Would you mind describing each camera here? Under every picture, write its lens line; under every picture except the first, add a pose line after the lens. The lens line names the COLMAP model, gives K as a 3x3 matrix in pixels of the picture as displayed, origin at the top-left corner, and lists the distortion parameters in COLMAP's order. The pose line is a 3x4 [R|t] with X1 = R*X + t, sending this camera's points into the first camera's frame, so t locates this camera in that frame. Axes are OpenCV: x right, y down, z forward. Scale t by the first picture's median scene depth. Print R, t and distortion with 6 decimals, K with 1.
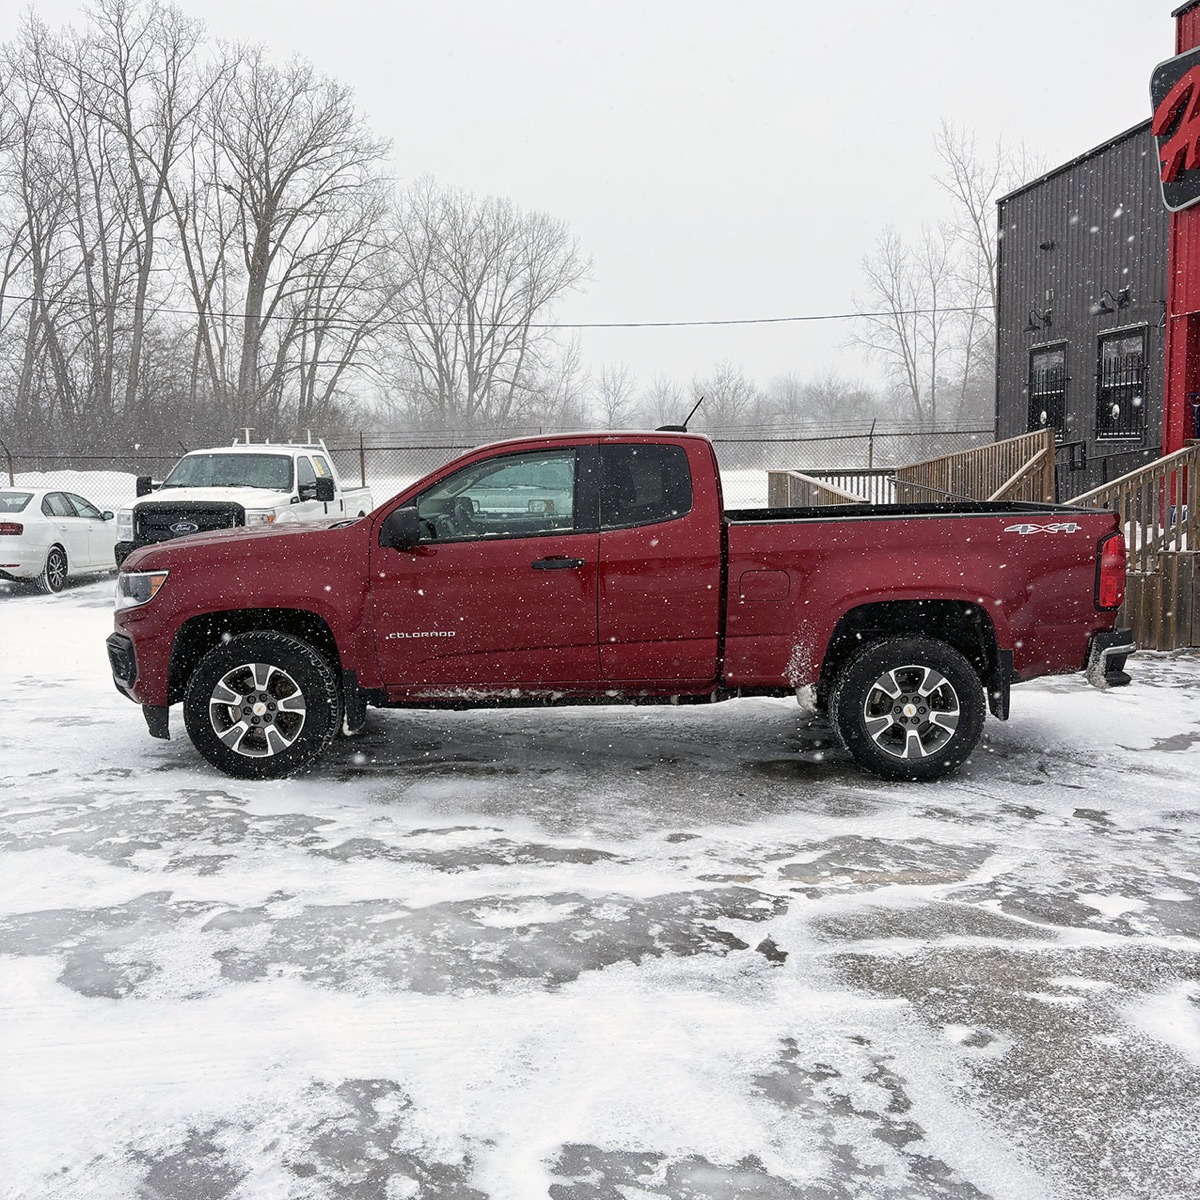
lens RADIAL K [[1227.0, 0, 600.0], [0, 1227.0, 600.0], [0, 0, 1]] dist [0.010245, 0.015999]
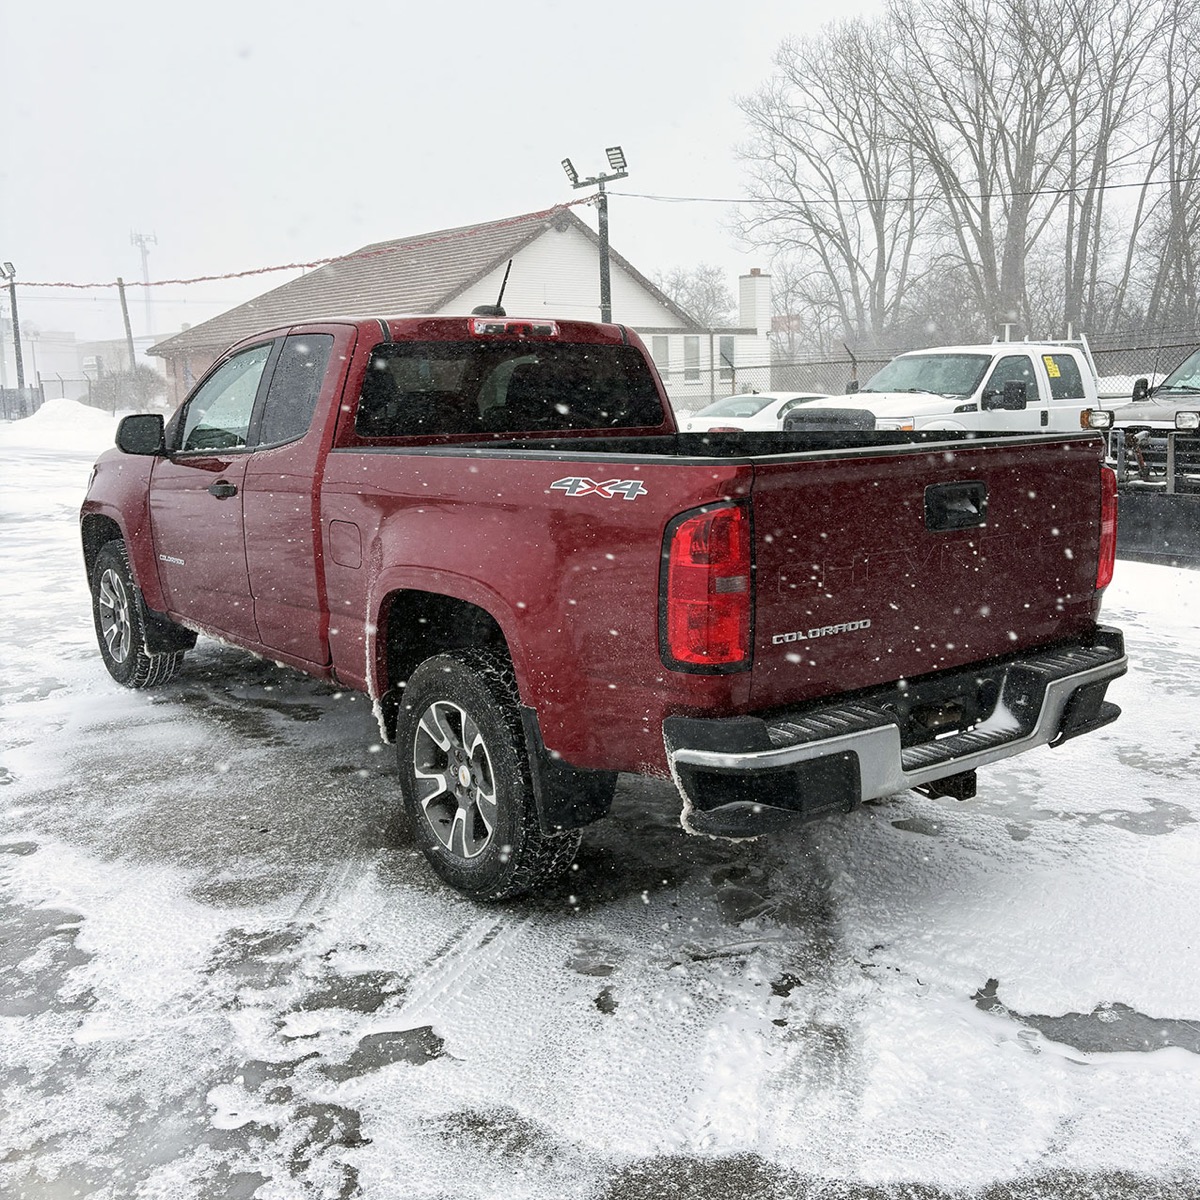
lens RADIAL K [[1256.7, 0, 602.2], [0, 1256.7, 577.4], [0, 0, 1]] dist [0.009623, -0.017358]
pose [[0.603764, 0.120452, -0.788010, 0.795398], [-0.076072, 0.992713, 0.093456, -0.071569], [0.793525, 0.003520, 0.608527, 0.708367]]
